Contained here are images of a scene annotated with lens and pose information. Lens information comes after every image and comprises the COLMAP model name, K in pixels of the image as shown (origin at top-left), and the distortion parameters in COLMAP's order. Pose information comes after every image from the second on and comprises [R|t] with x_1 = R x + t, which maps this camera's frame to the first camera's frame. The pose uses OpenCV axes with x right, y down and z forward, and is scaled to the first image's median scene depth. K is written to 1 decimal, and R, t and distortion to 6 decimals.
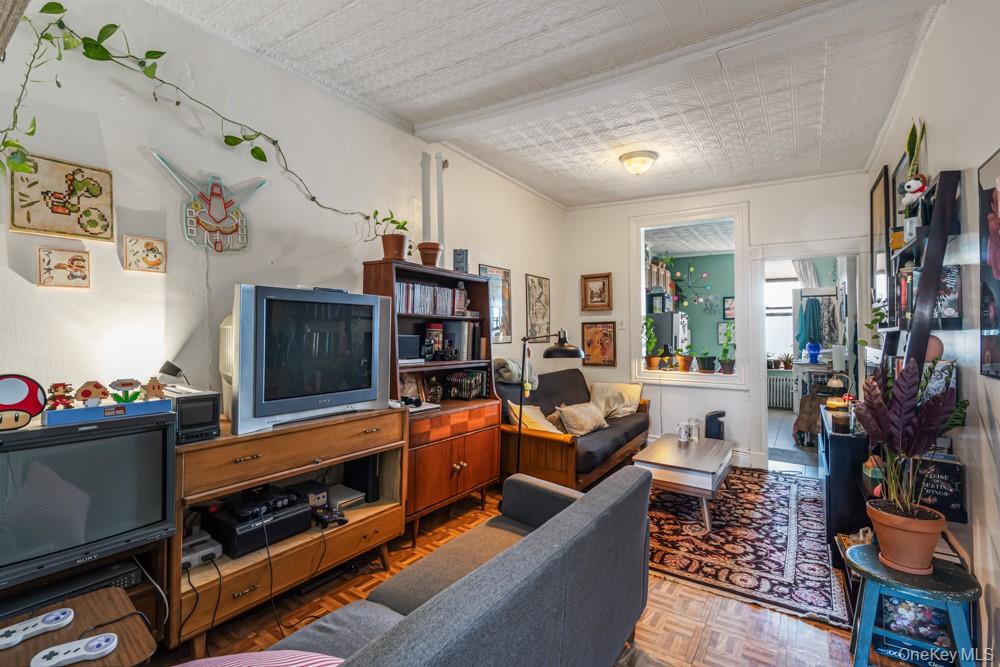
lens RADIAL K [[454.1, 0, 493.8], [0, 454.1, 331.5], [0, 0, 1]] dist [-0.000466, 0.000360]
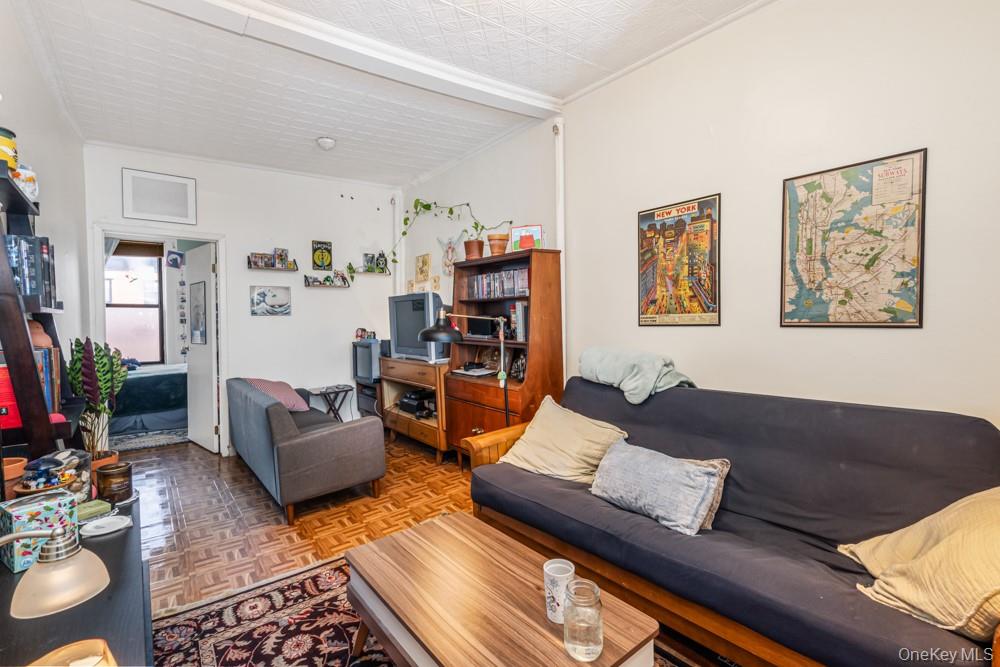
lens RADIAL K [[454.1, 0, 493.8], [0, 454.1, 331.5], [0, 0, 1]] dist [-0.000466, 0.000360]
pose [[-0.301793, 0.033663, -0.952779, 1.172159], [0.020985, 0.999369, 0.028662, 0.018725], [0.953143, -0.011344, -0.302309, 1.643219]]
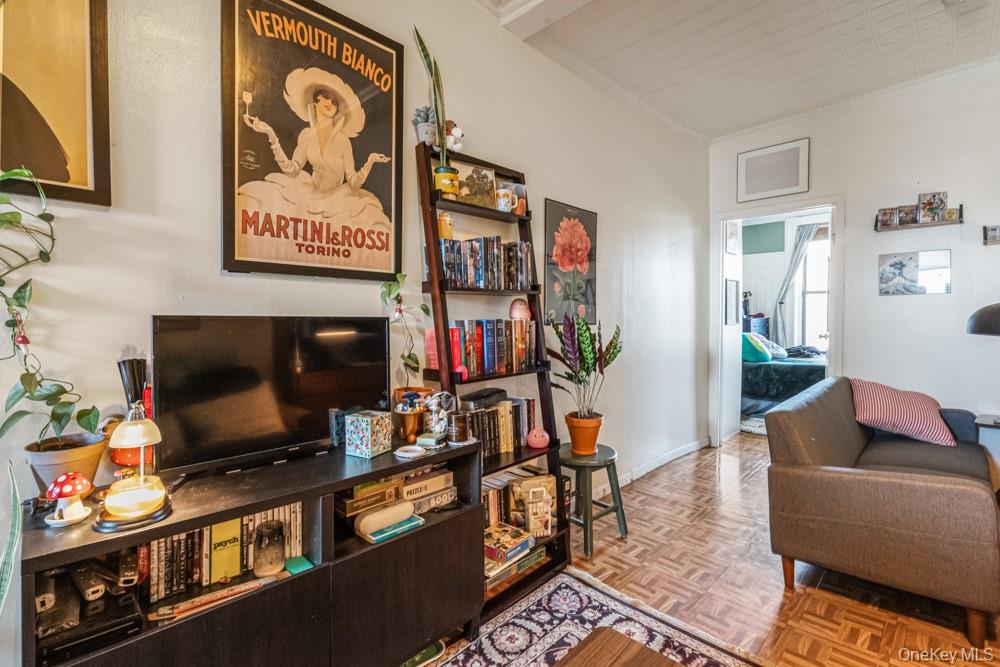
lens RADIAL K [[454.1, 0, 493.8], [0, 454.1, 331.5], [0, 0, 1]] dist [-0.000466, 0.000360]
pose [[-0.981440, 0.007975, 0.191604, 0.603645], [0.012308, 0.999695, 0.021430, 0.047867], [-0.191375, 0.023391, -0.981238, 1.692766]]
